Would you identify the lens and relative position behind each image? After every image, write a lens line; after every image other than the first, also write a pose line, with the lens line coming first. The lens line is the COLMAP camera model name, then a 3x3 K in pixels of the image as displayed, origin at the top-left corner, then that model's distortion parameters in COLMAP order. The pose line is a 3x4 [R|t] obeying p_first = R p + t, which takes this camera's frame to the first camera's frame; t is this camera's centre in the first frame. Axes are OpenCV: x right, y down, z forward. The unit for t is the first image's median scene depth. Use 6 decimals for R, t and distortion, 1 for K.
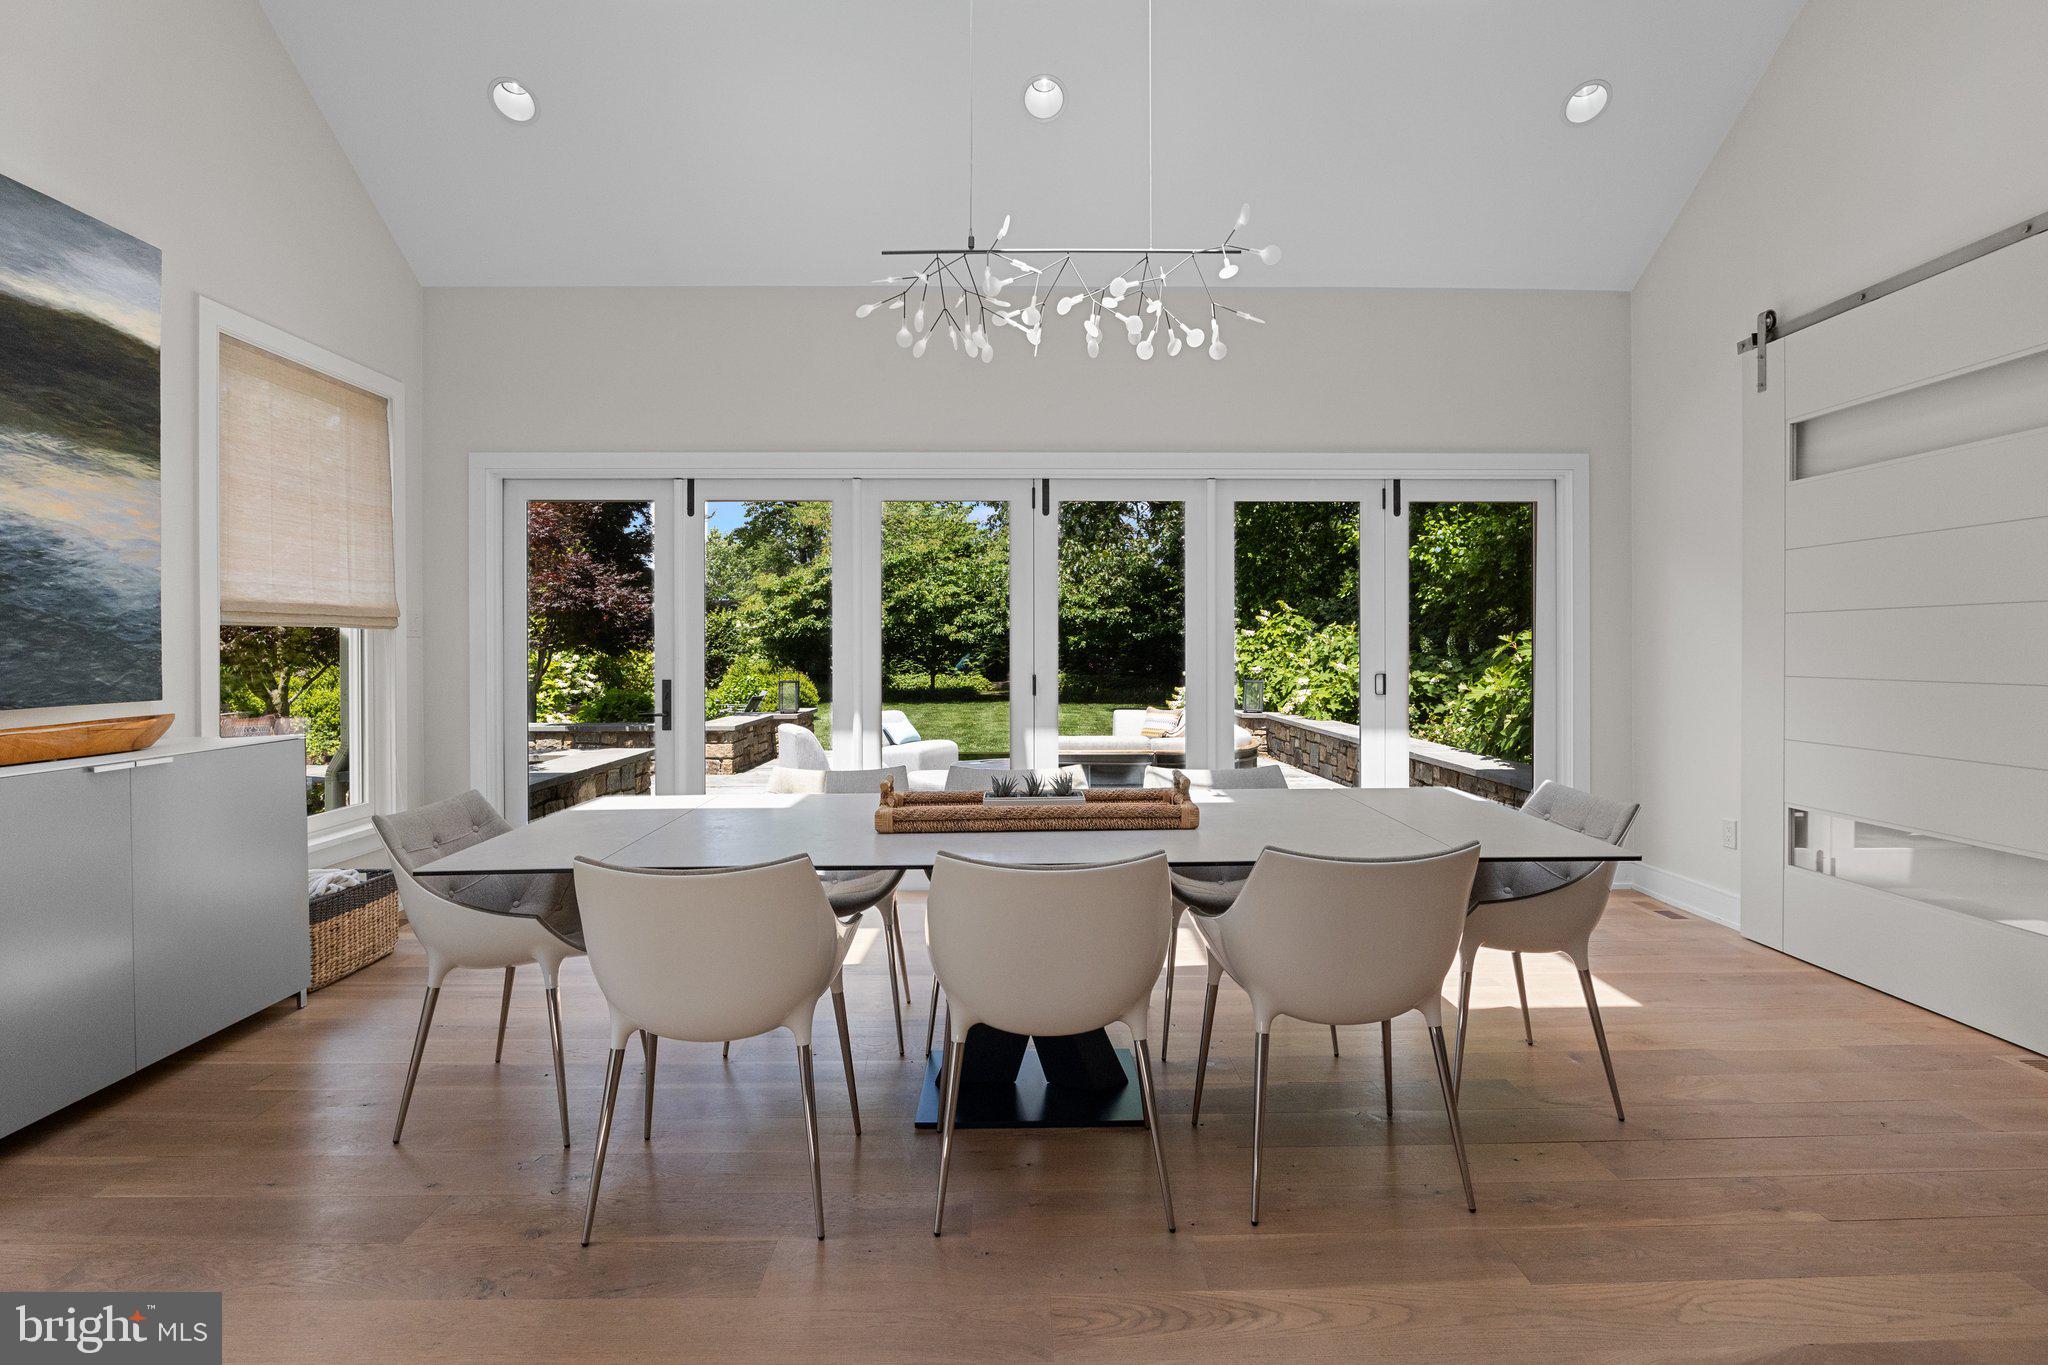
lens RADIAL K [[982.6, 0, 1024.7], [0, 982.6, 652.9], [0, 0, 1]] dist [-0.015736, 0.002591]
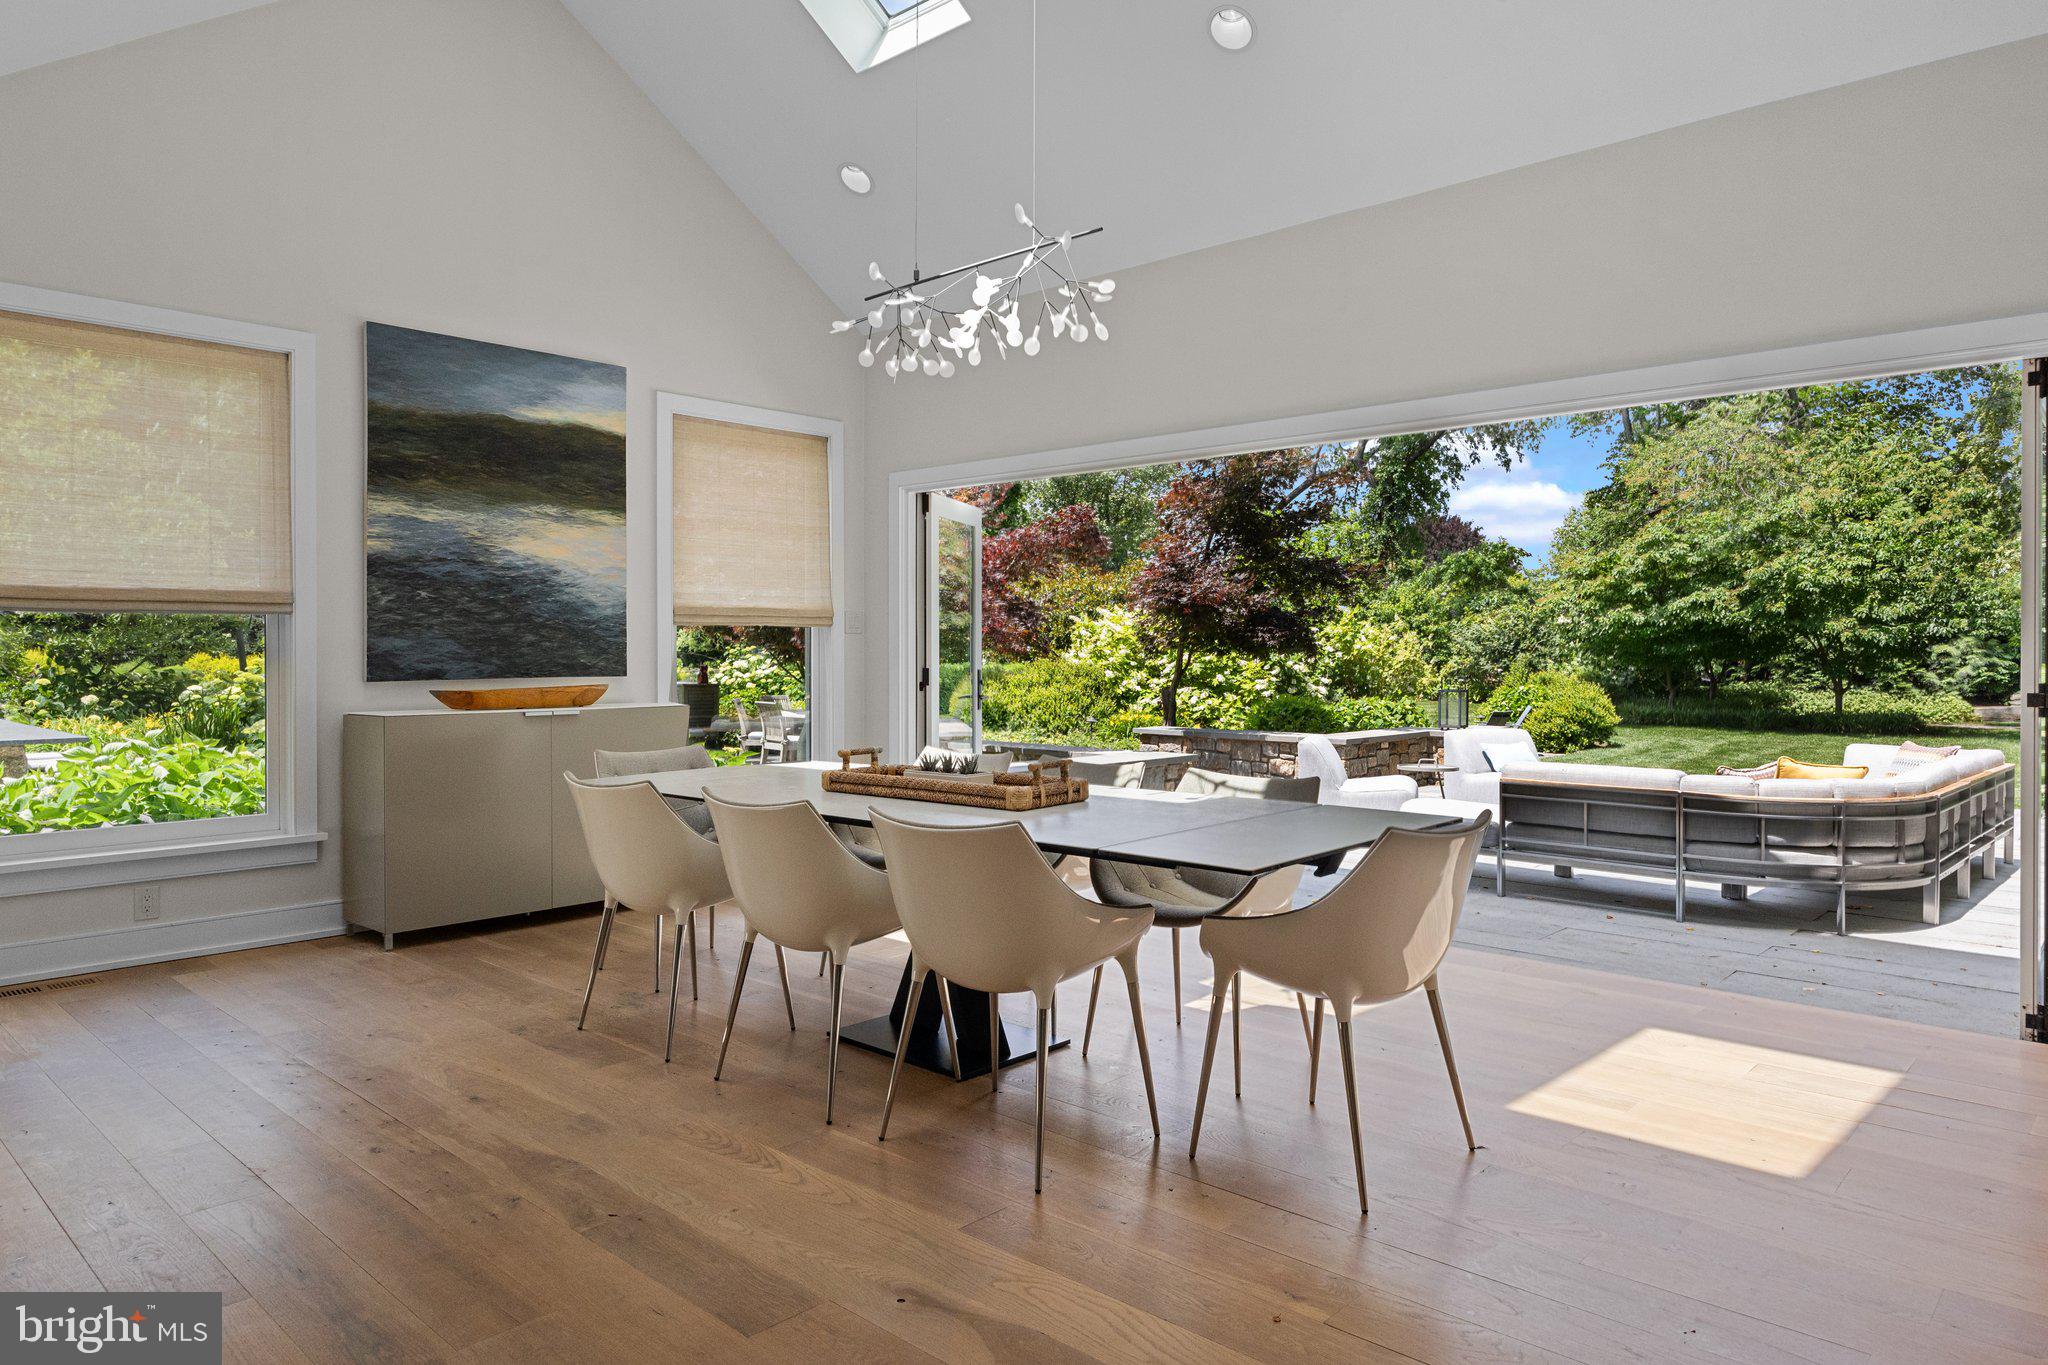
lens RADIAL K [[1279.5, 0, 1027.0], [0, 1279.5, 664.9], [0, 0, 1]] dist [-0.000934, 0.001186]
pose [[0.724968, 0.011679, -0.688684, 0.630265], [-0.008144, 0.999932, 0.008384, 0.007447], [0.688735, -0.000470, 0.725013, 0.014969]]
